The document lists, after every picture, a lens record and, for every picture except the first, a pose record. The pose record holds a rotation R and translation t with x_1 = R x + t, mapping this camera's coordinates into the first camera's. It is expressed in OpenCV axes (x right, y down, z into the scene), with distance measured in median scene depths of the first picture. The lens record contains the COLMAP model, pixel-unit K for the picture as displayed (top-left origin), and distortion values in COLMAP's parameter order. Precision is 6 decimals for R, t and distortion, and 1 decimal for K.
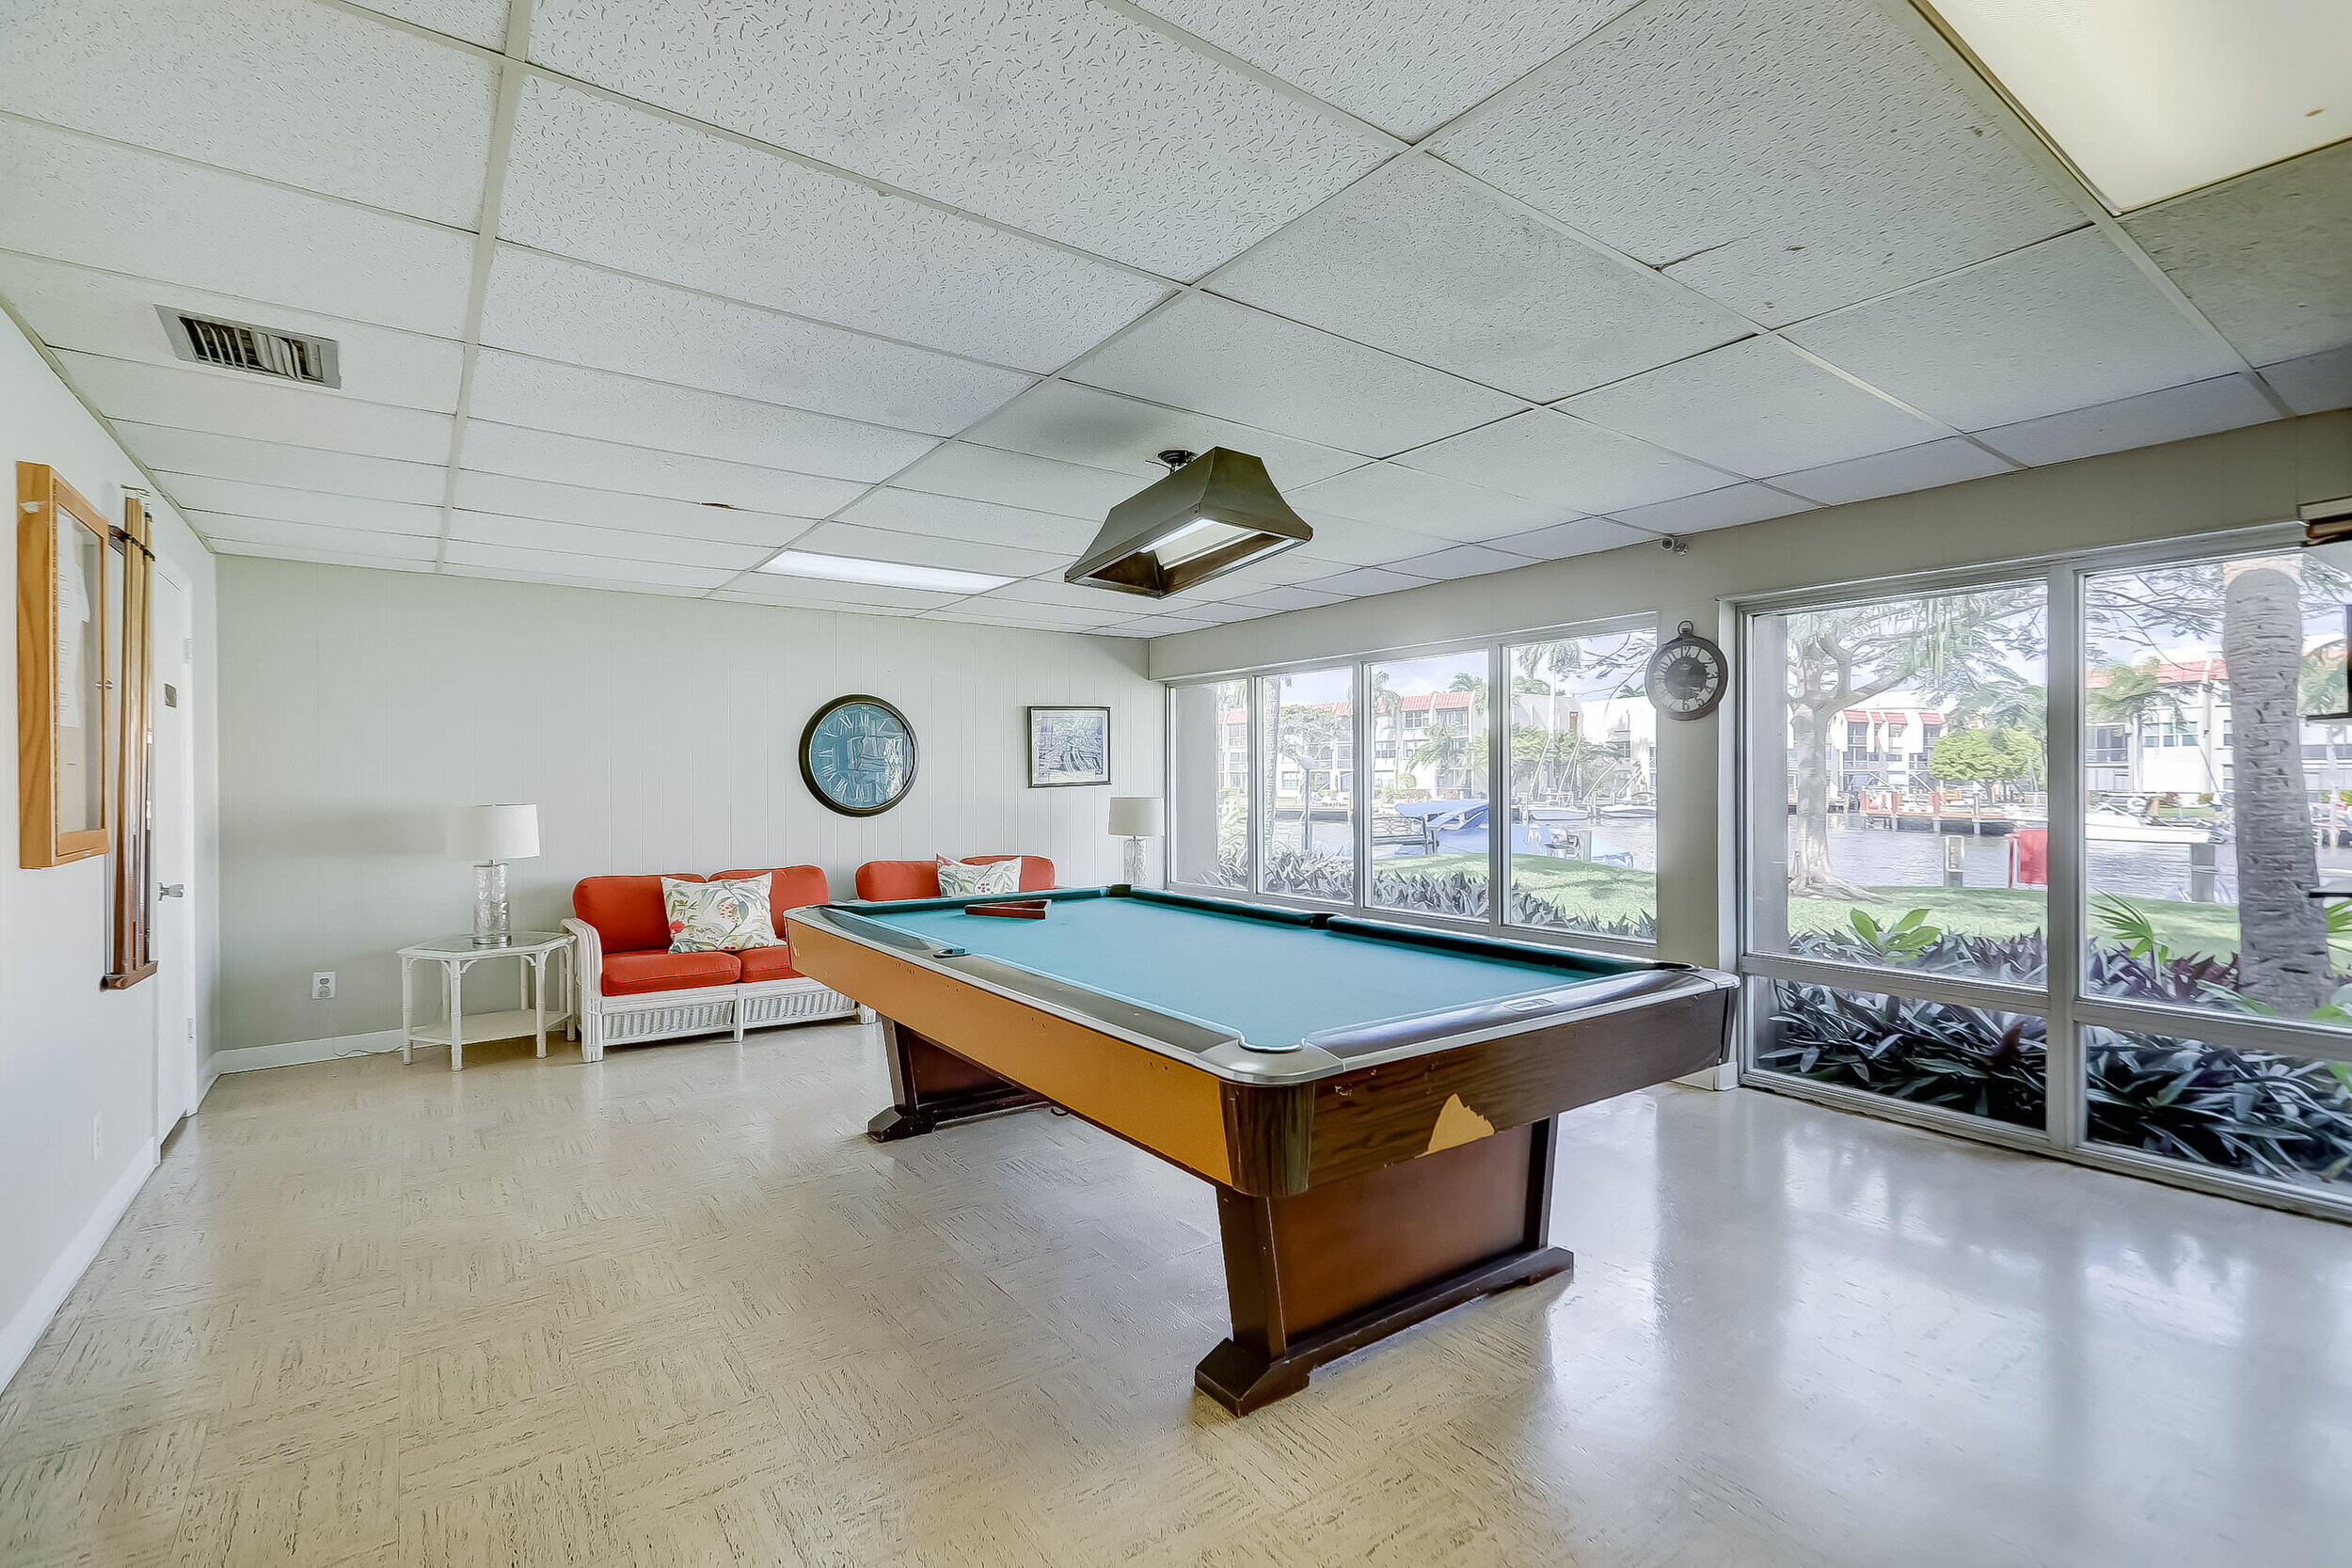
lens RADIAL K [[1054.7, 0, 1177.7], [0, 1054.7, 788.5], [0, 0, 1]] dist [0.001676, -0.000436]
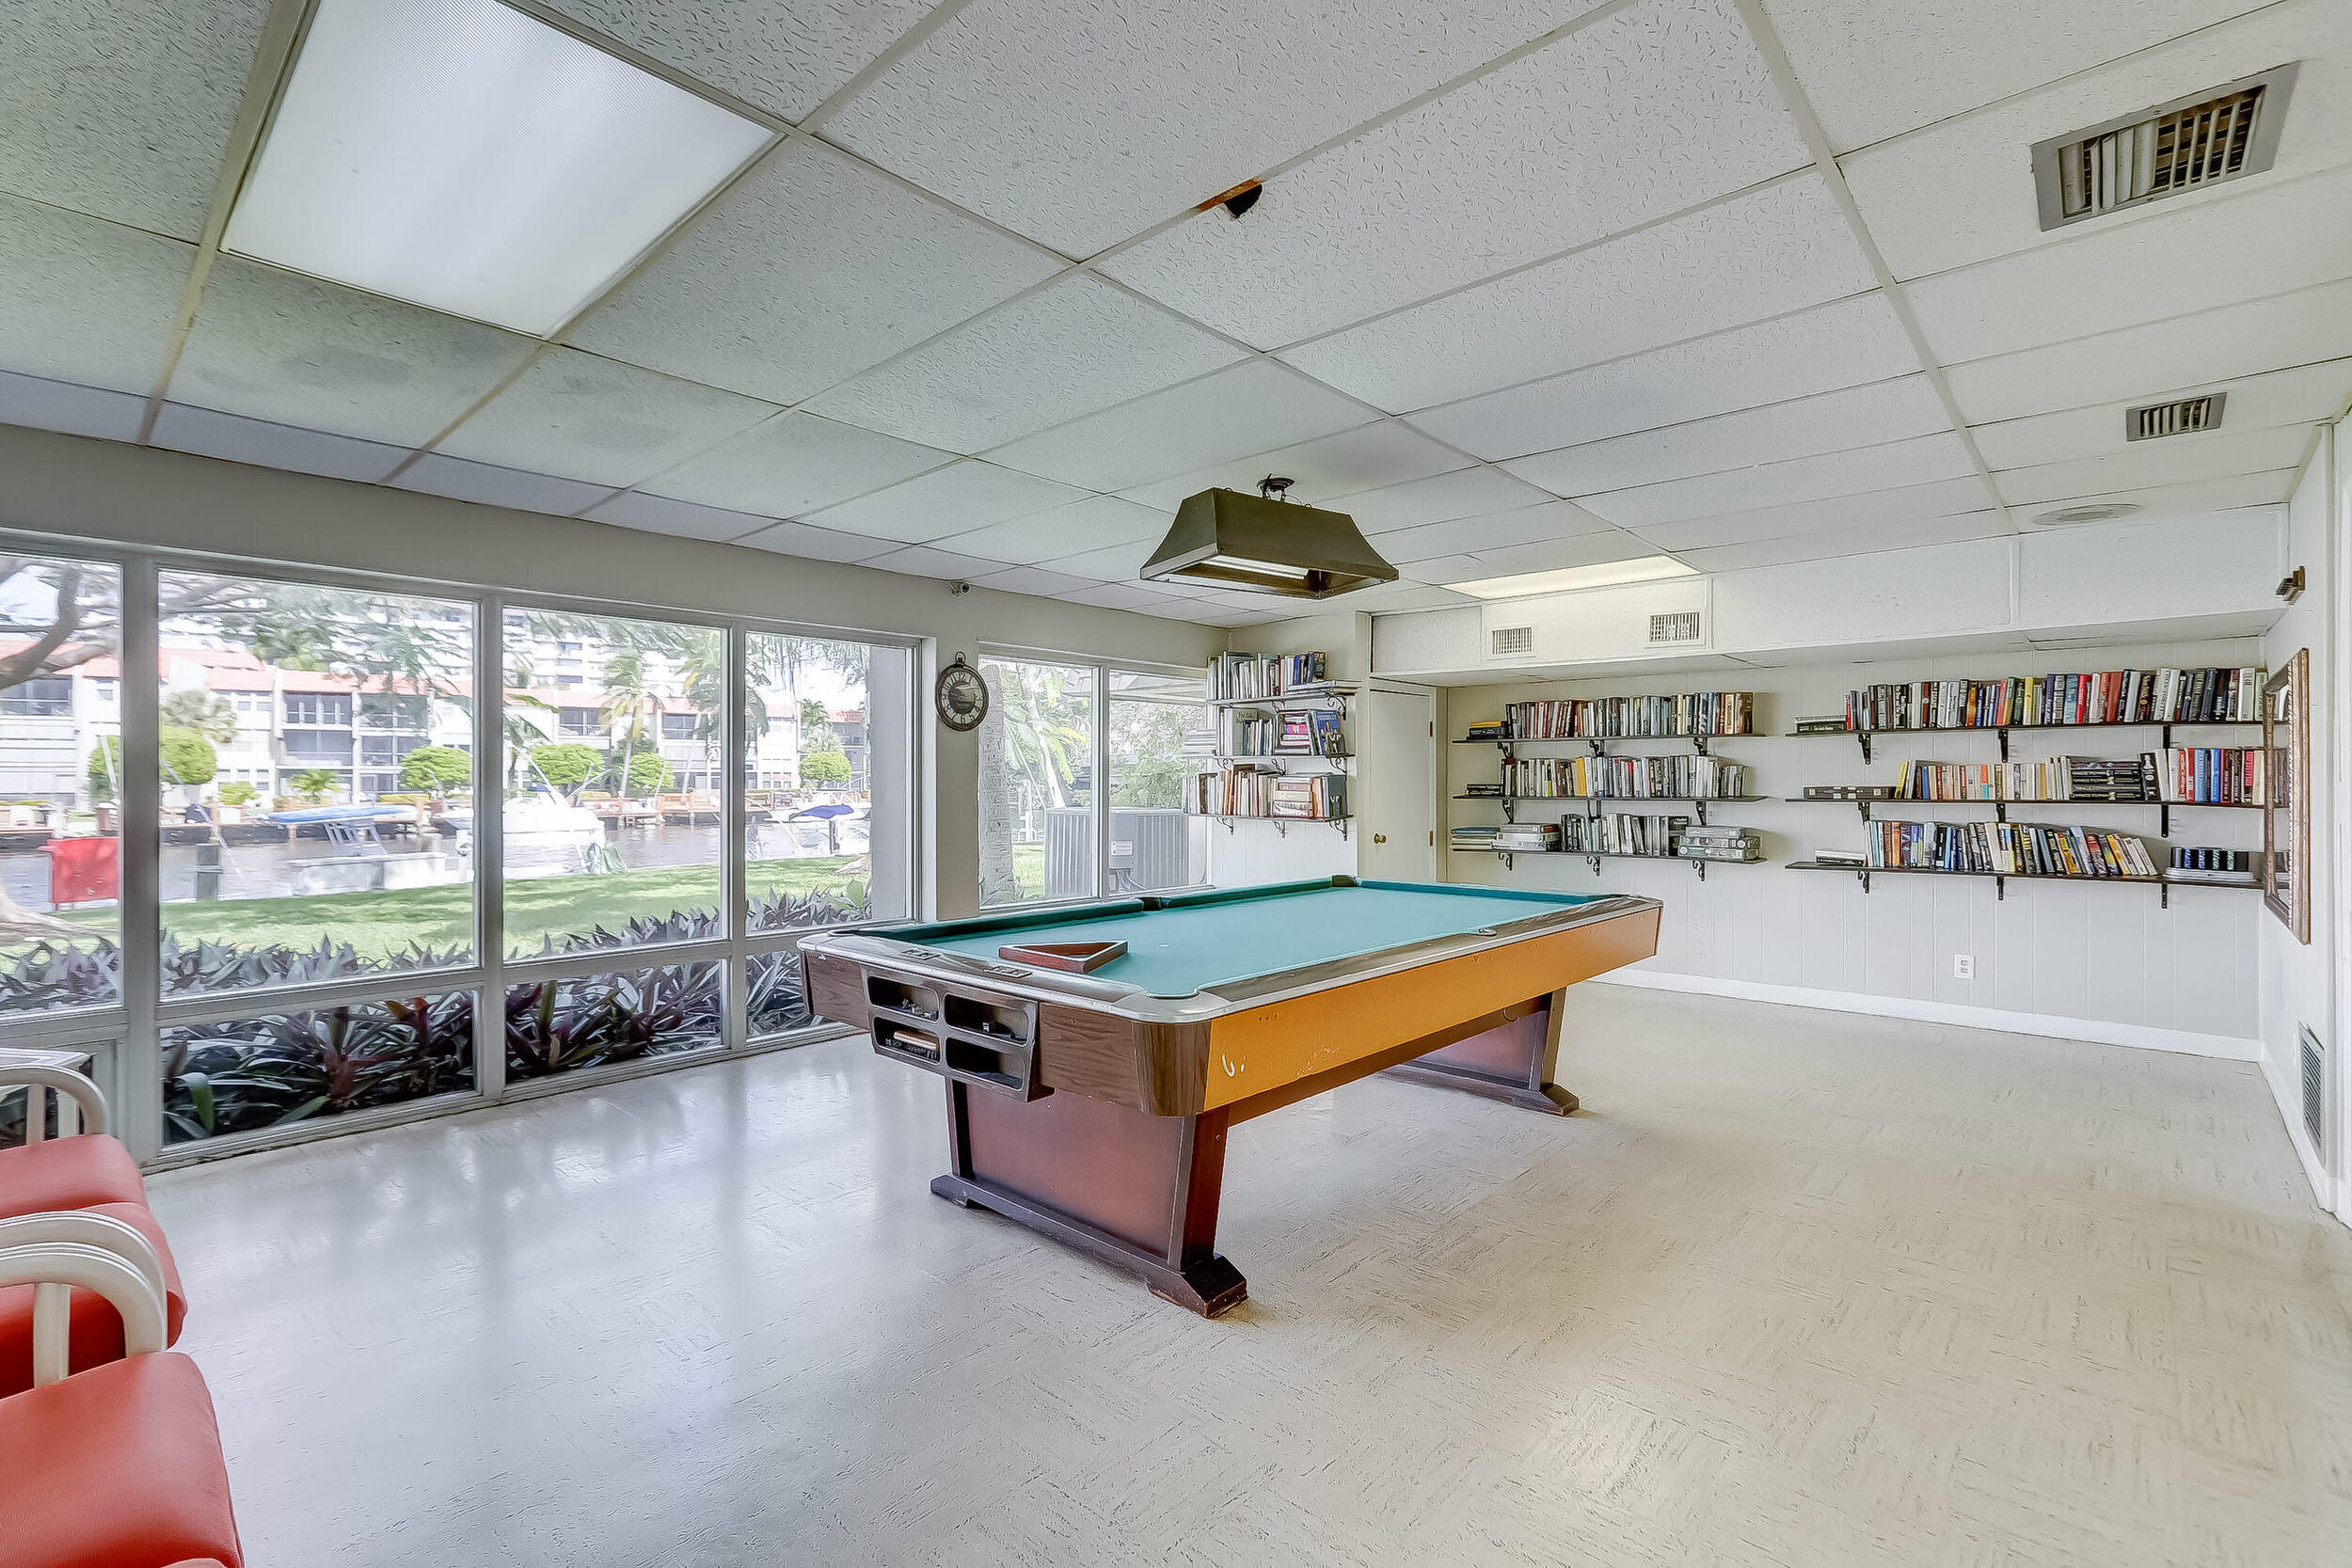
lens RADIAL K [[1054.7, 0, 1180.6], [0, 1054.7, 780.8], [0, 0, 1]] dist [0.001676, -0.000436]
pose [[-0.199539, 0.000106, 0.979890, -0.593826], [-0.003734, 0.999993, -0.000868, -0.002237], [-0.979883, -0.003832, -0.199537, 0.734518]]
